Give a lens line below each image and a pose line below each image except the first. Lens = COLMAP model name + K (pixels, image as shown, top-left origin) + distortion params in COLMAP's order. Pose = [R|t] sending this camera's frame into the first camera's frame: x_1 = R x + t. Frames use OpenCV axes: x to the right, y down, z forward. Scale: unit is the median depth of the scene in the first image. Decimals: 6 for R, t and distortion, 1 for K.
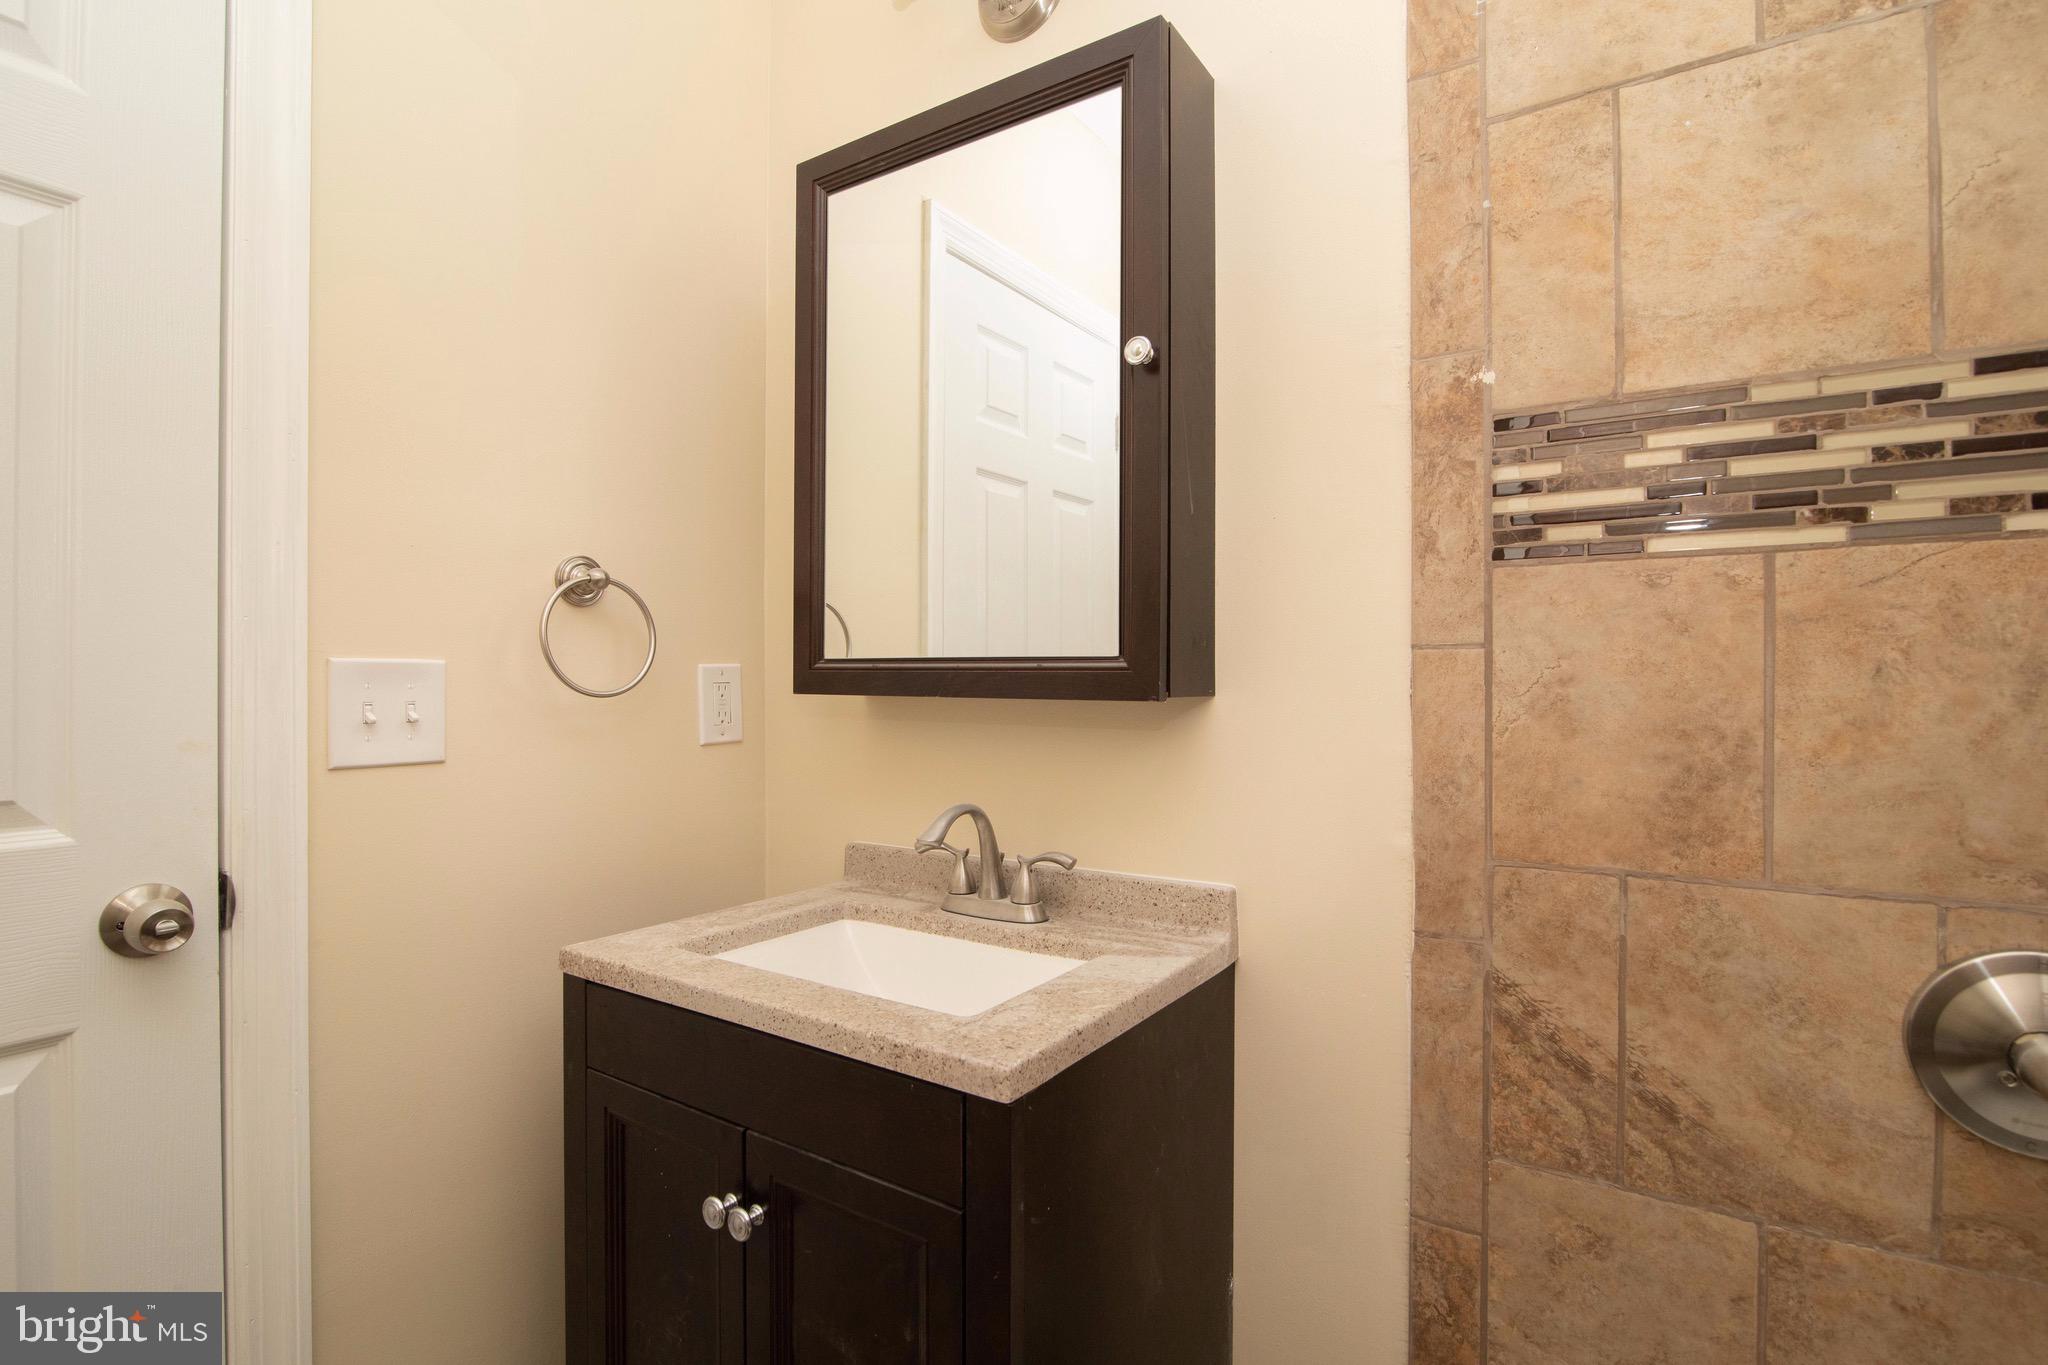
lens RADIAL K [[961.1, 0, 1026.5], [0, 961.1, 678.7], [0, 0, 1]] dist [-0.020539, 0.003491]
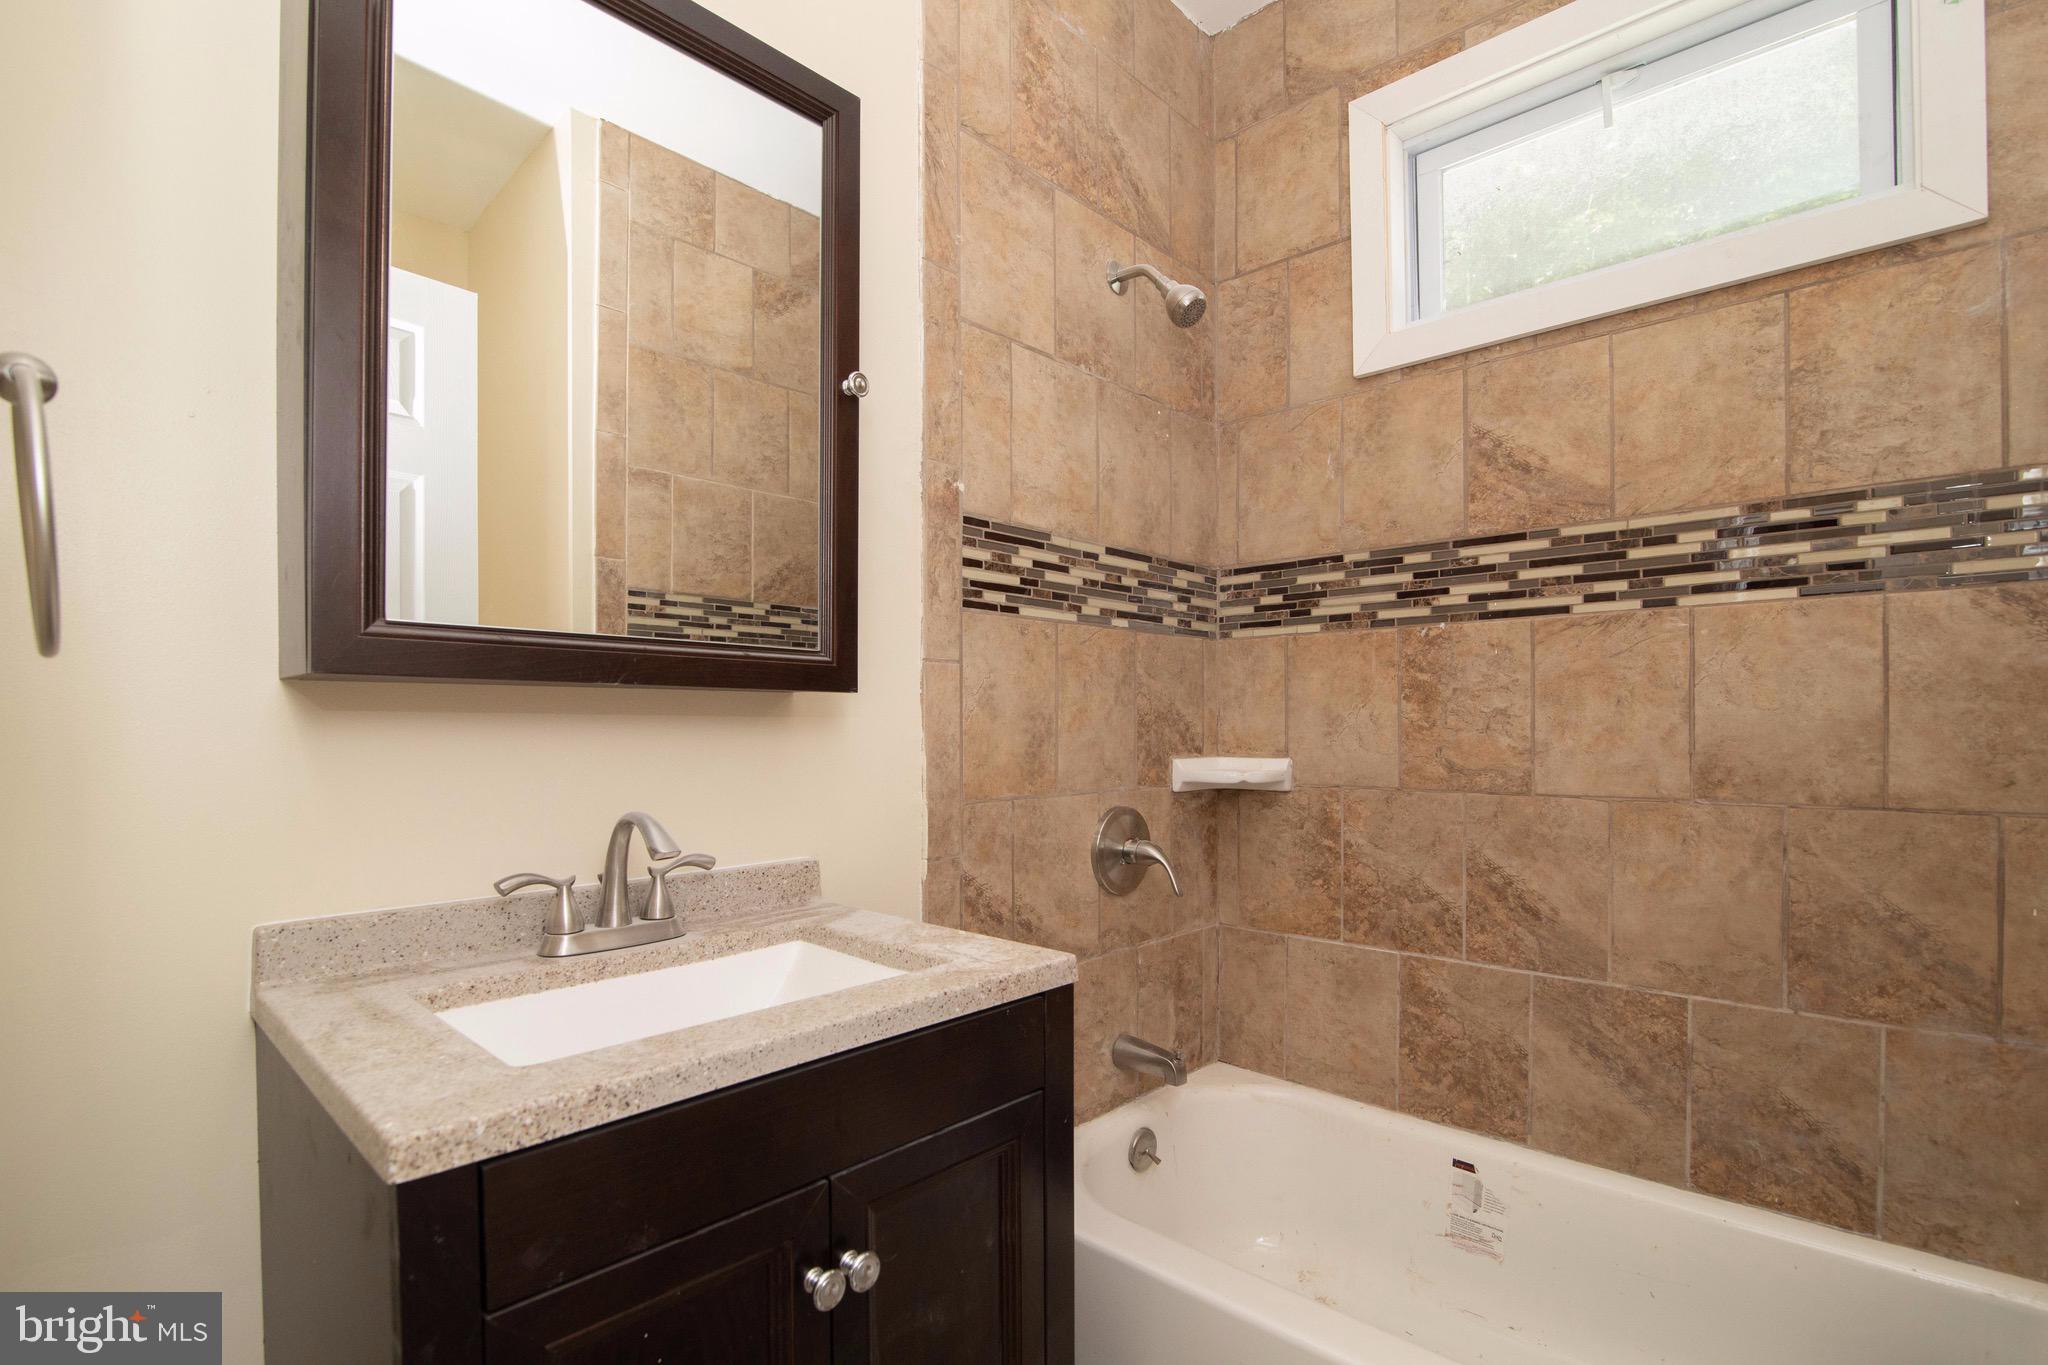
lens RADIAL K [[961.1, 0, 1015.2], [0, 961.1, 729.3], [0, 0, 1]] dist [-0.020539, 0.003491]
pose [[0.180811, -0.005807, 0.983501, -1.072108], [-0.000438, 0.999982, 0.005985, 0.067608], [-0.983518, -0.001512, 0.180805, 0.671318]]
